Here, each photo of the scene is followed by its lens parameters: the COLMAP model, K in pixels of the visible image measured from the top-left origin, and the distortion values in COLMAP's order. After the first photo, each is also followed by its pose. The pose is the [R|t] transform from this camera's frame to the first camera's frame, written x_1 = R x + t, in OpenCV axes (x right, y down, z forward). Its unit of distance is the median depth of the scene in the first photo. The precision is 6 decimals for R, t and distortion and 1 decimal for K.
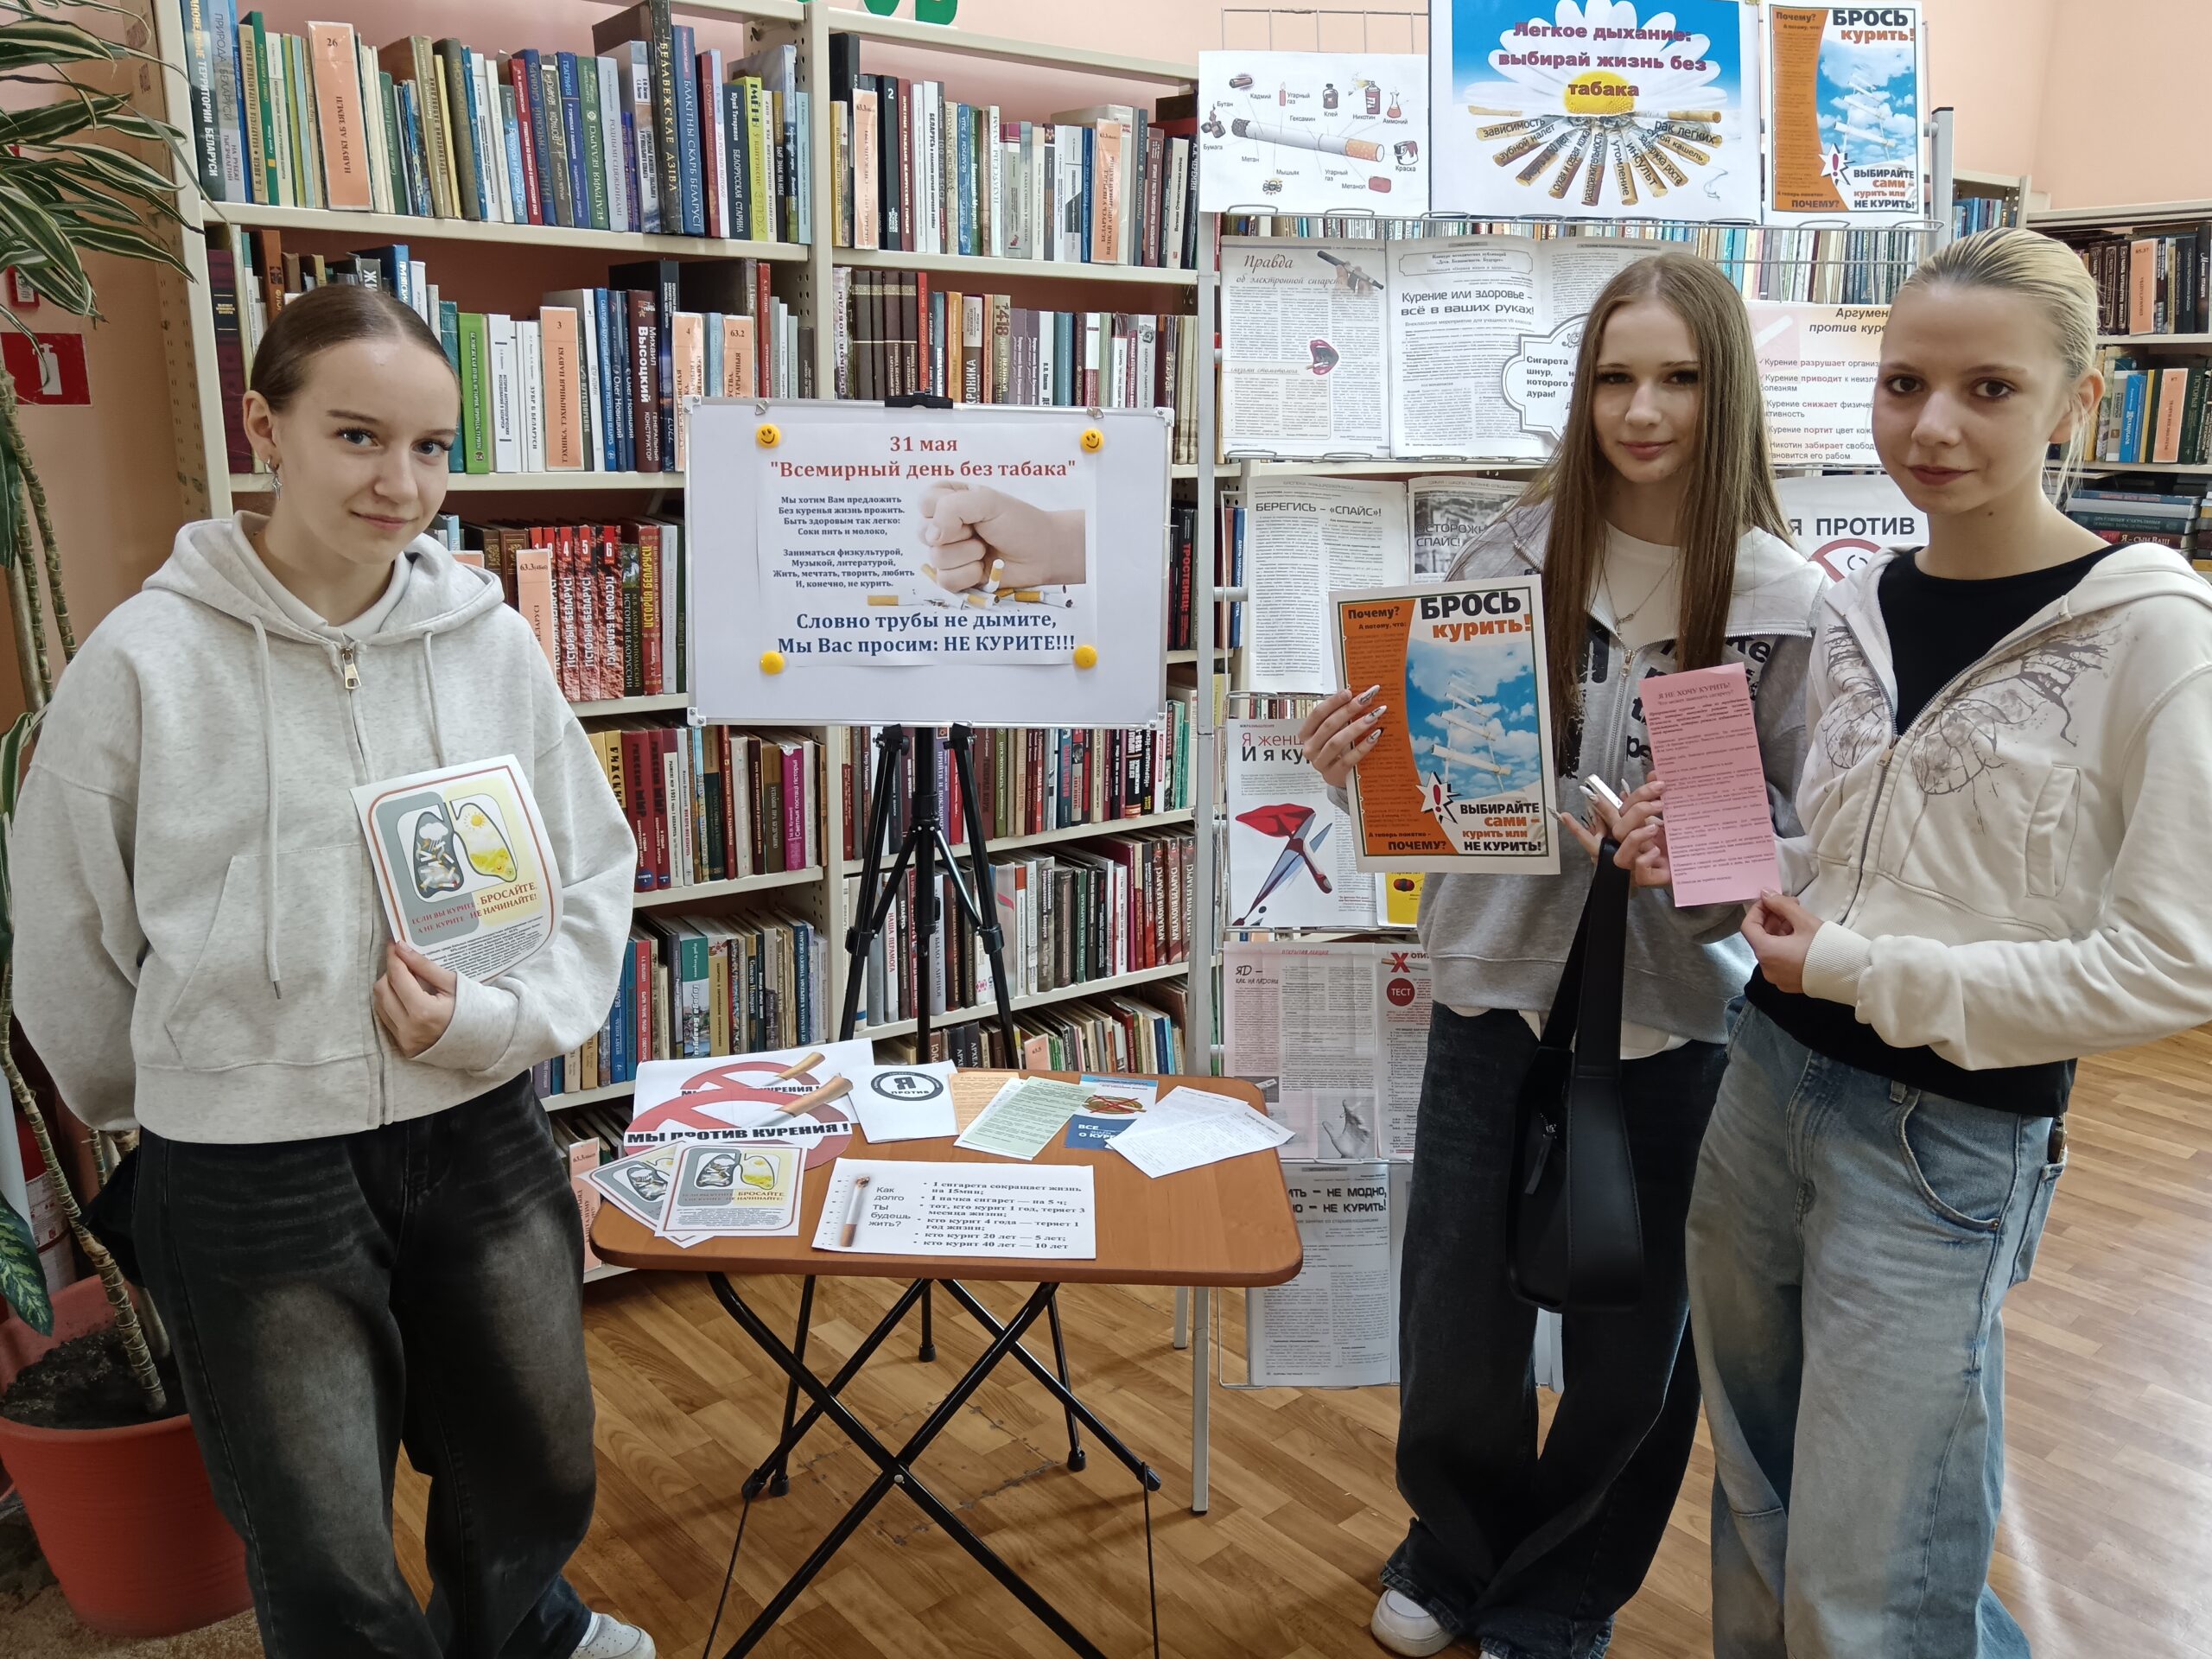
lens RADIAL K [[1743.8, 0, 1109.8], [0, 1743.8, 819.7], [0, 0, 1]] dist [0.011095, -0.016717]
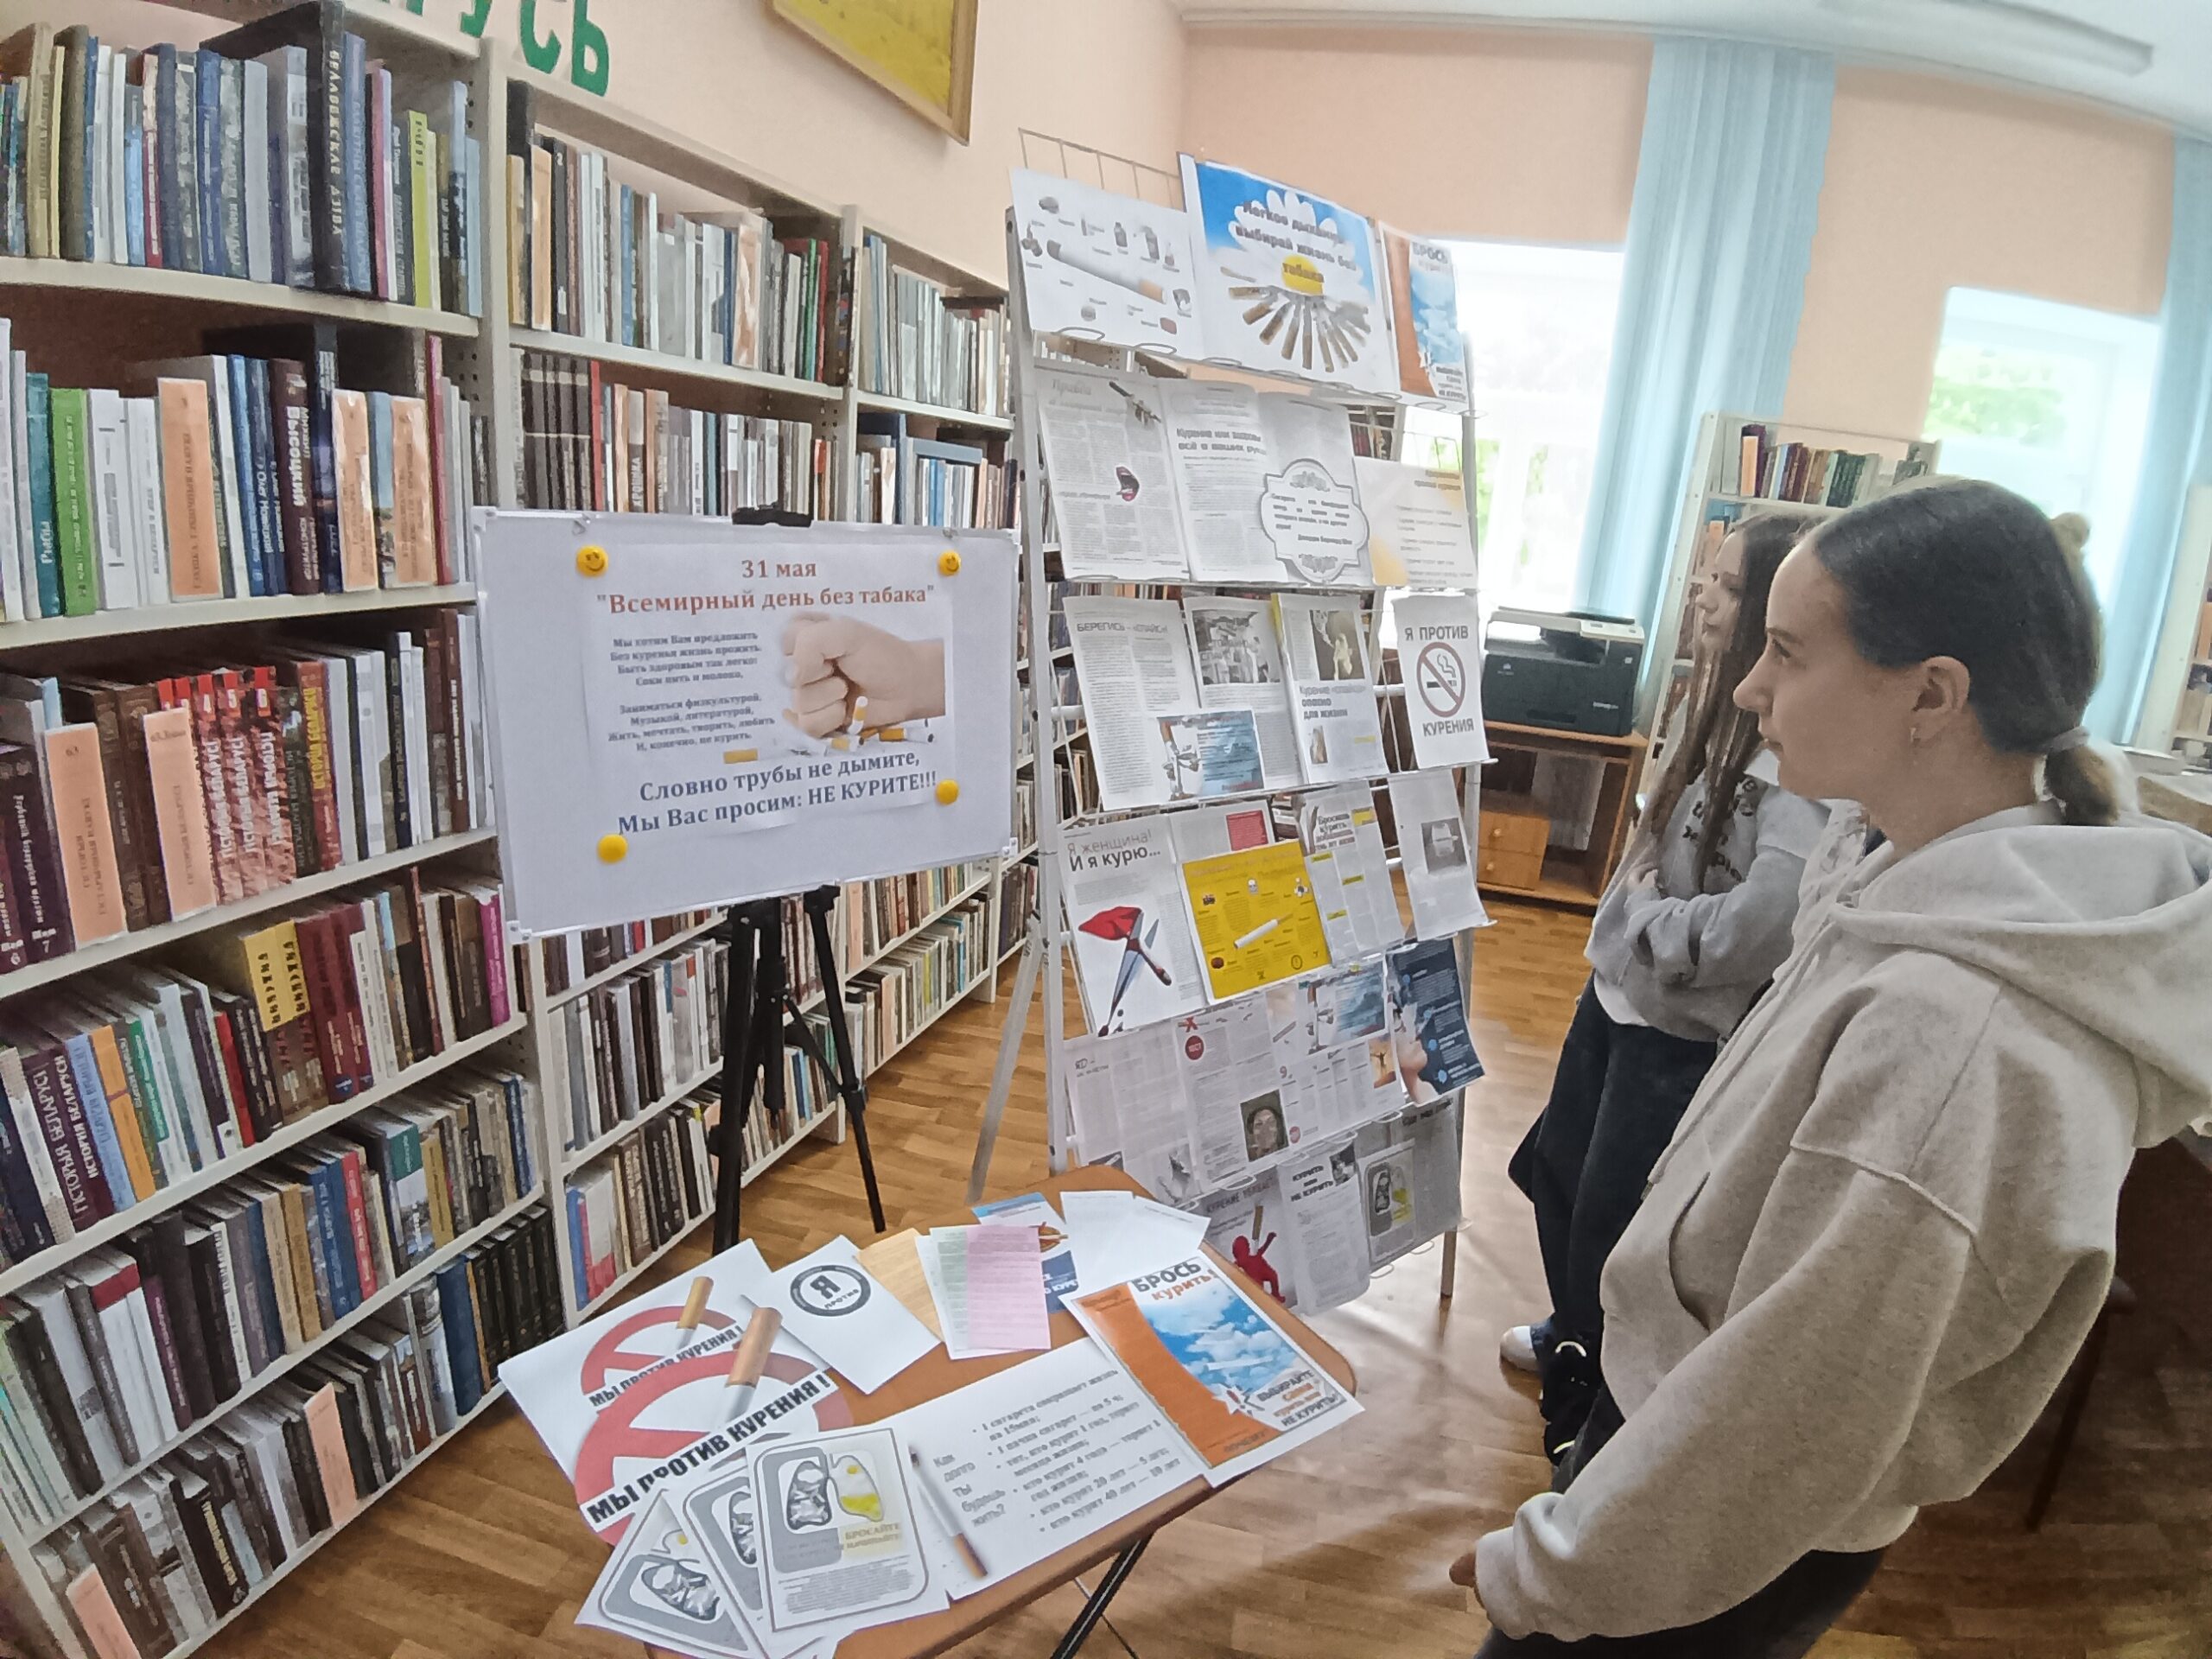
lens RADIAL K [[1100.4, 0, 1100.3], [0, 1100.4, 825.8], [0, 0, 1]] dist [-0.099872, 0.018389]
pose [[0.812628, -0.126762, 0.568829, -0.257248], [0.083549, 0.991315, 0.101553, -0.116282], [-0.576762, -0.035000, 0.816162, 0.421332]]
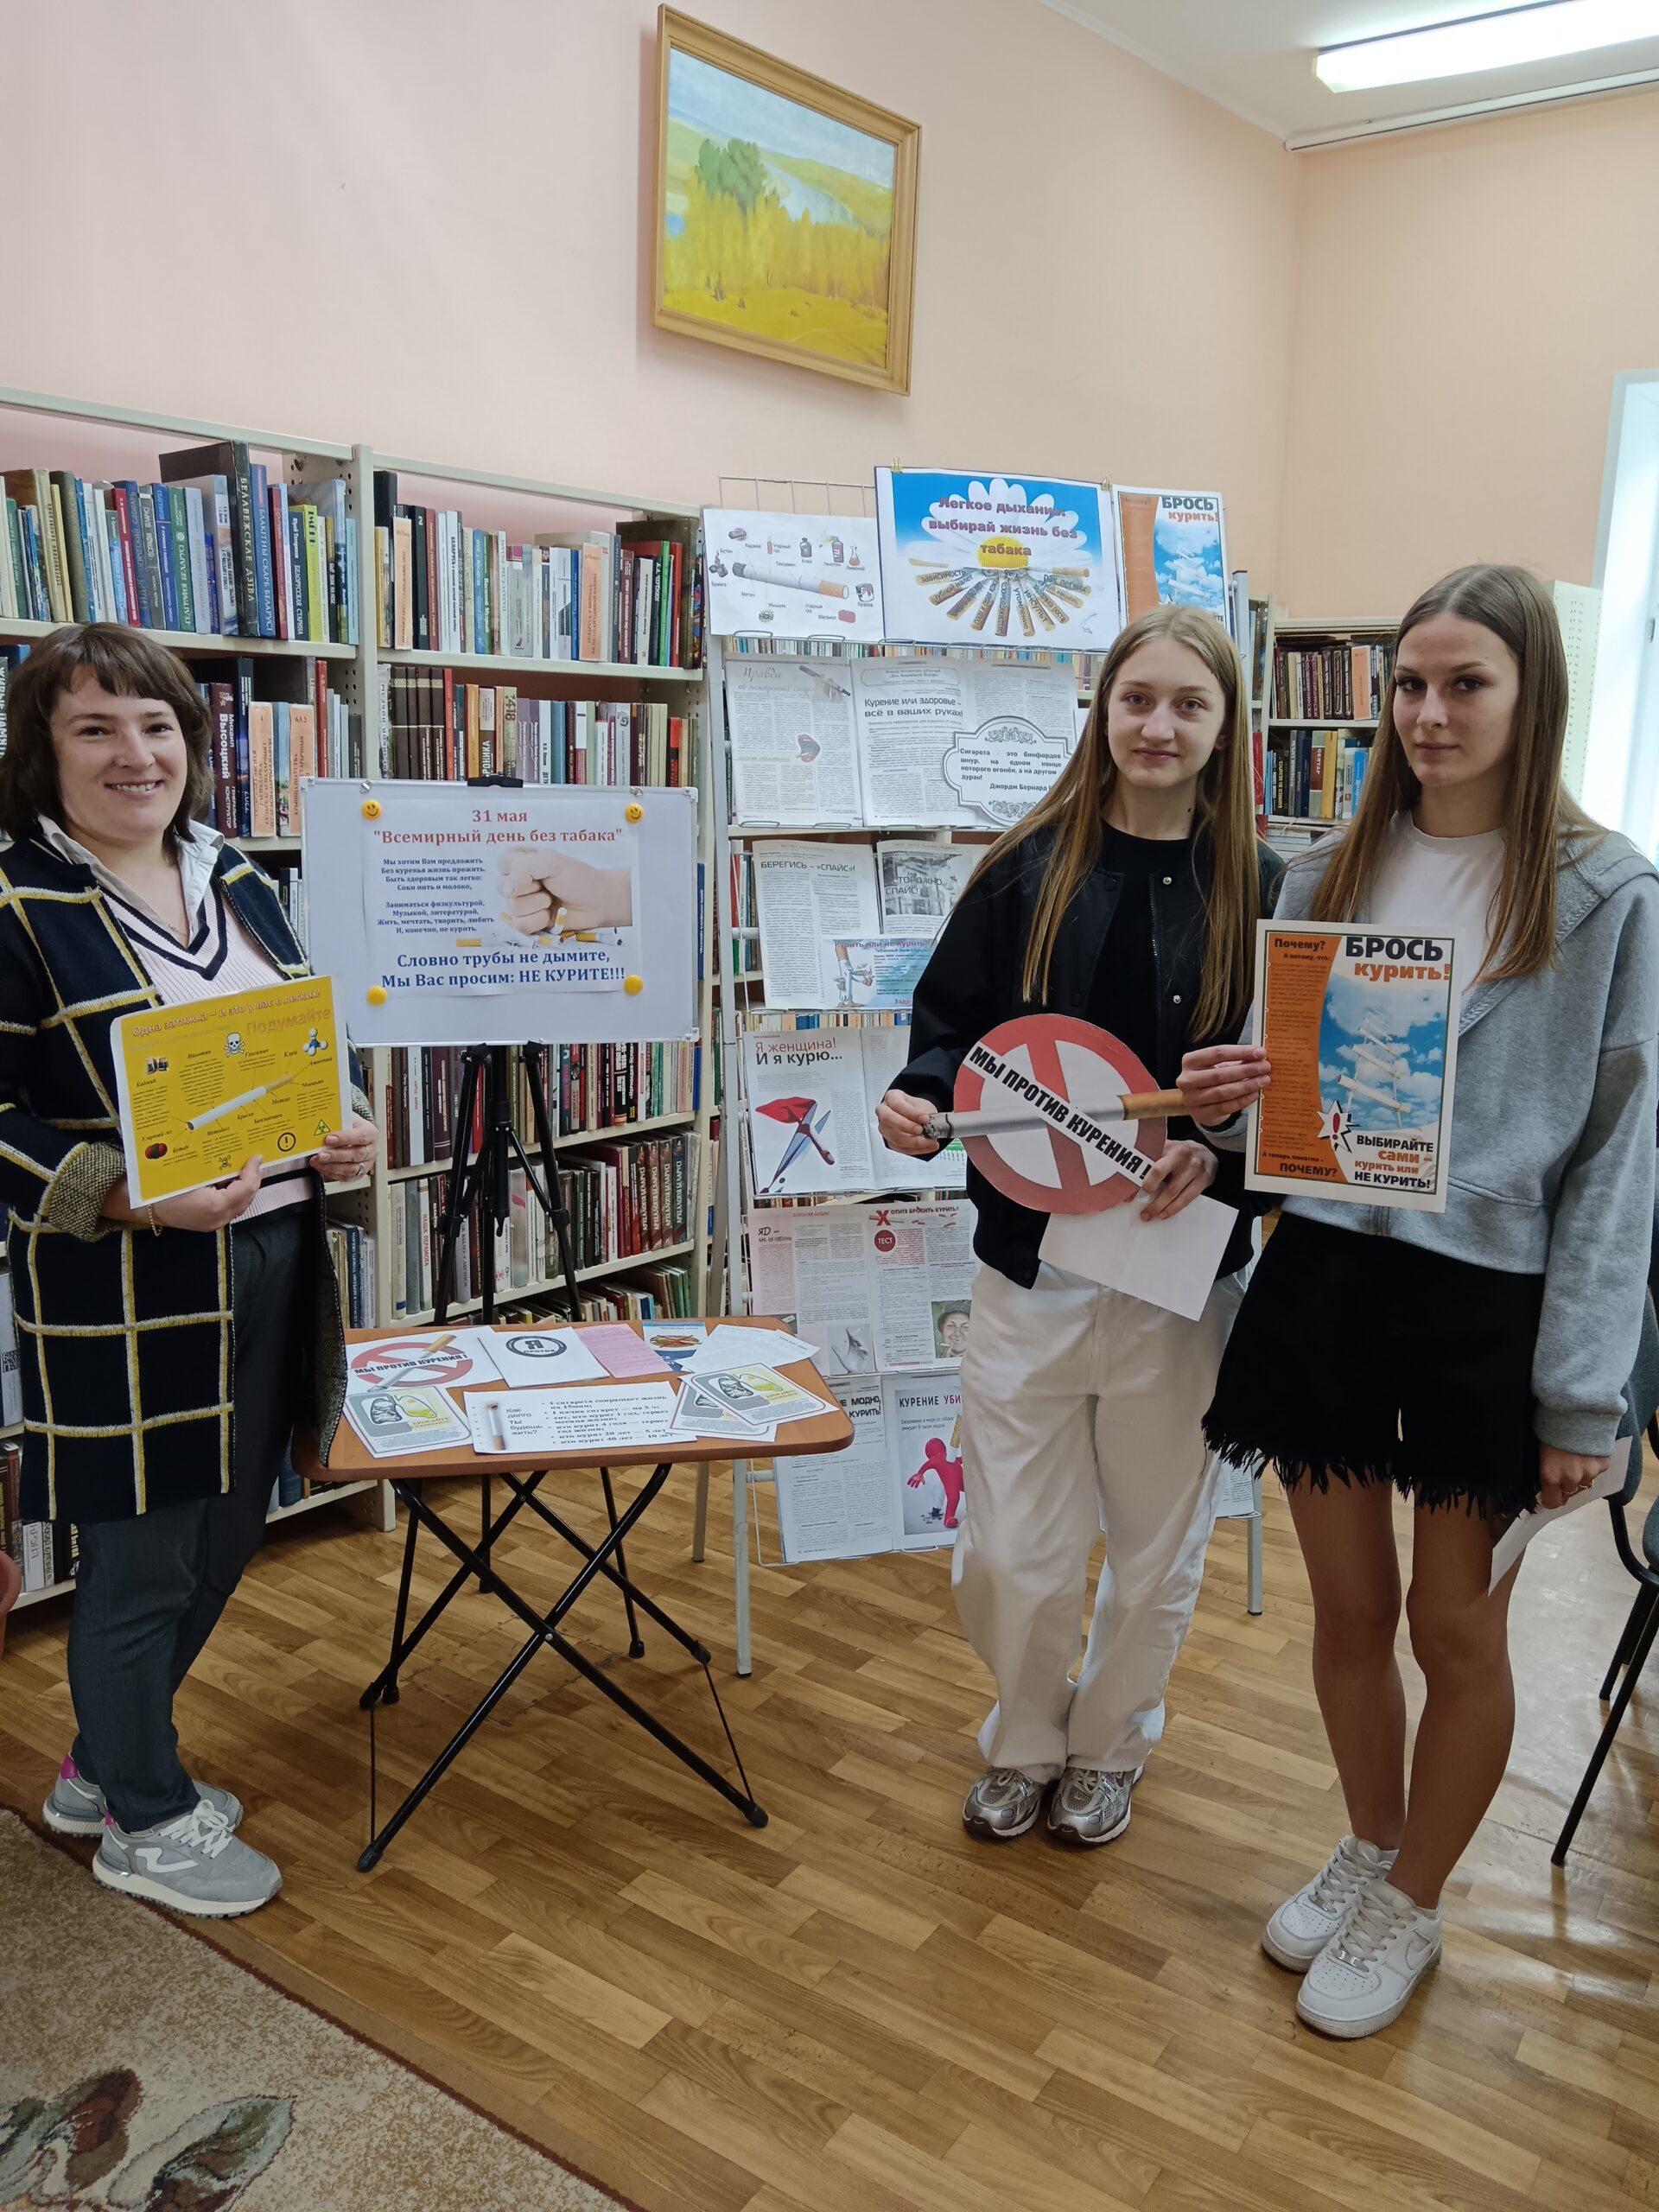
lens RADIAL K [[1711.7, 0, 829.5], [0, 1711.7, 1106.0], [0, 0, 1]] dist [0.006373, -0.003252]
pose [[0.972443, -0.040325, 0.229626, -0.145792], [0.047419, 0.998551, -0.025458, 0.027757], [-0.228267, 0.035645, 0.972946, -0.197308]]
